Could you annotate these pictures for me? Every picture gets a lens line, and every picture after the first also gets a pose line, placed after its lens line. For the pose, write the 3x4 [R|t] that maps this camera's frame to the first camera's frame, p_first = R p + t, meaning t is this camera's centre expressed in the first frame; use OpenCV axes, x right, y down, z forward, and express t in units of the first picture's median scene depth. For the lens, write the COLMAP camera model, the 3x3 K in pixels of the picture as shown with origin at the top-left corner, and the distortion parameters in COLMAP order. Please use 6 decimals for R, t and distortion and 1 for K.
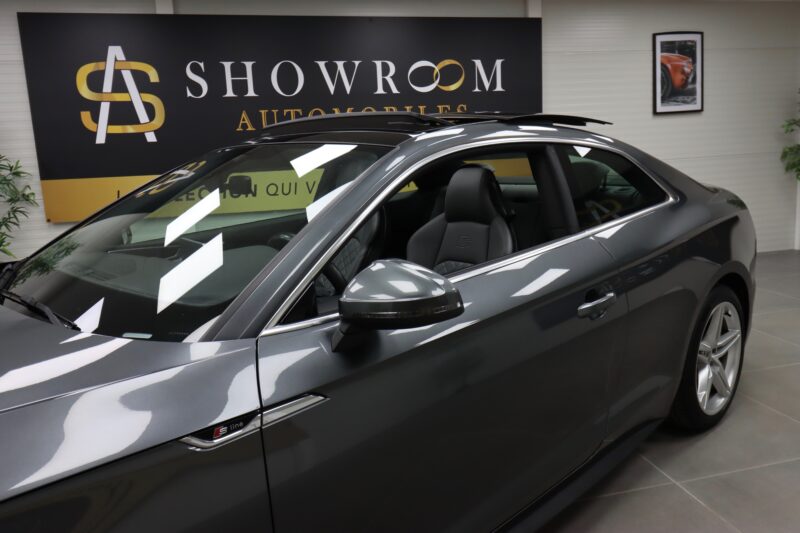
lens RADIAL K [[614.7, 0, 405.4], [0, 614.7, 253.4], [0, 0, 1]] dist [0.007943, 0.005772]
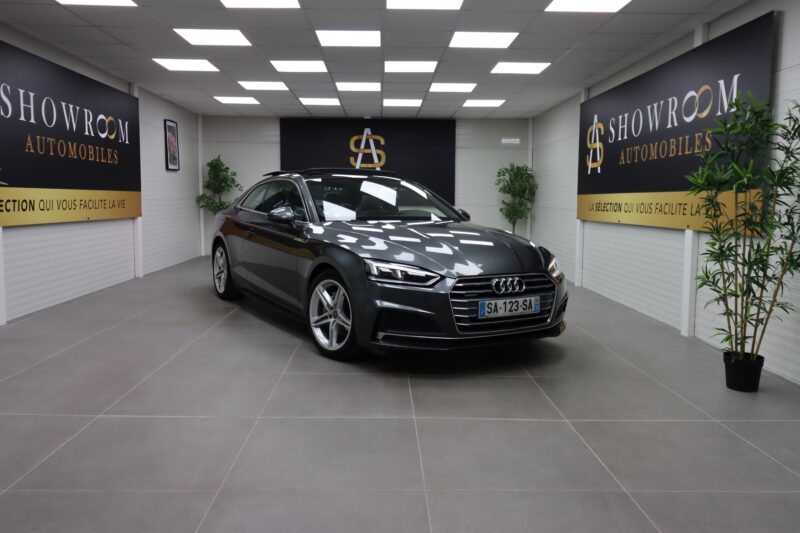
lens RADIAL K [[631.9, 0, 400.0], [0, 631.9, 266.5], [0, 0, 1]] dist [0.005884, -0.001783]
pose [[-0.205481, 0.146658, -0.967610, 1.226113], [-0.137634, 0.974551, 0.176938, -0.157012], [0.968935, 0.169534, -0.180066, 0.805890]]
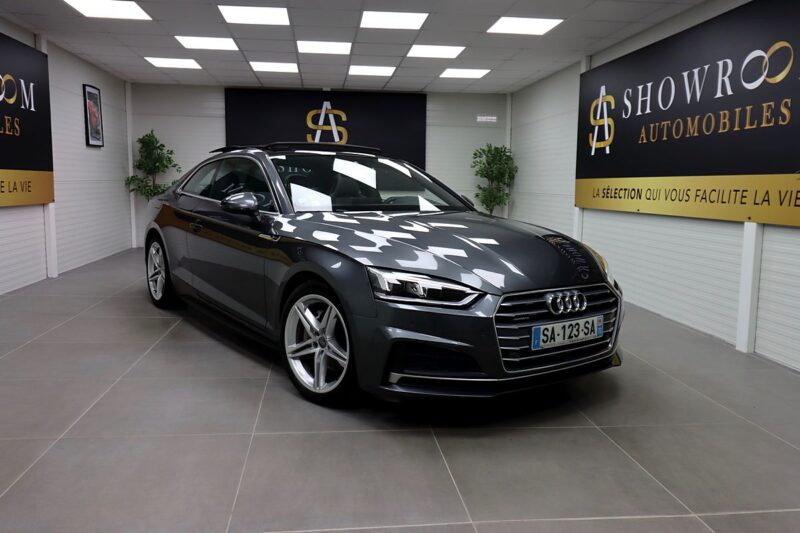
lens RADIAL K [[631.5, 0, 402.5], [0, 631.5, 266.4], [0, 0, 1]] dist [0.007060, -0.002275]
pose [[-0.110860, 0.171509, -0.978925, 0.992474], [-0.149635, 0.970888, 0.187047, -0.127404], [0.982507, 0.167218, -0.081969, 0.684657]]
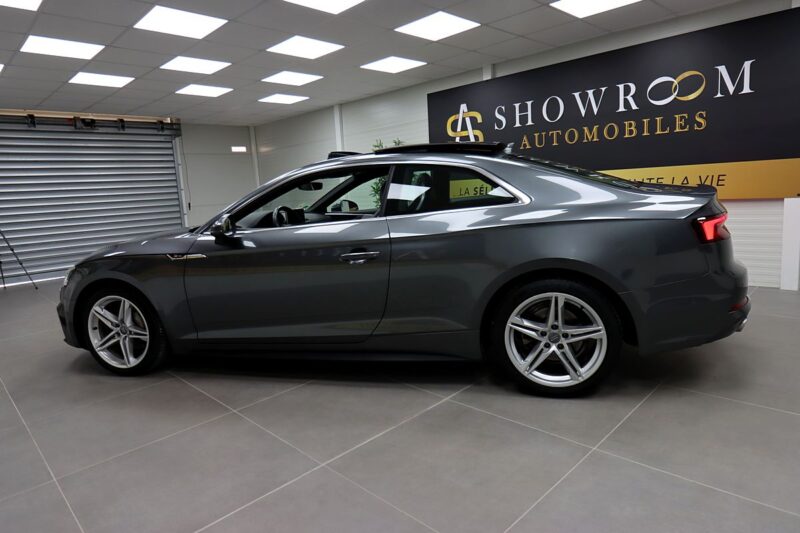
lens RADIAL K [[486.7, 0, 403.2], [0, 486.7, 256.9], [0, 0, 1]] dist [0.003941, -0.003888]
pose [[0.520848, 0.138324, -0.842368, 0.607285], [-0.096346, 0.990005, 0.102996, -0.032874], [0.848195, 0.027513, 0.528969, 0.134707]]
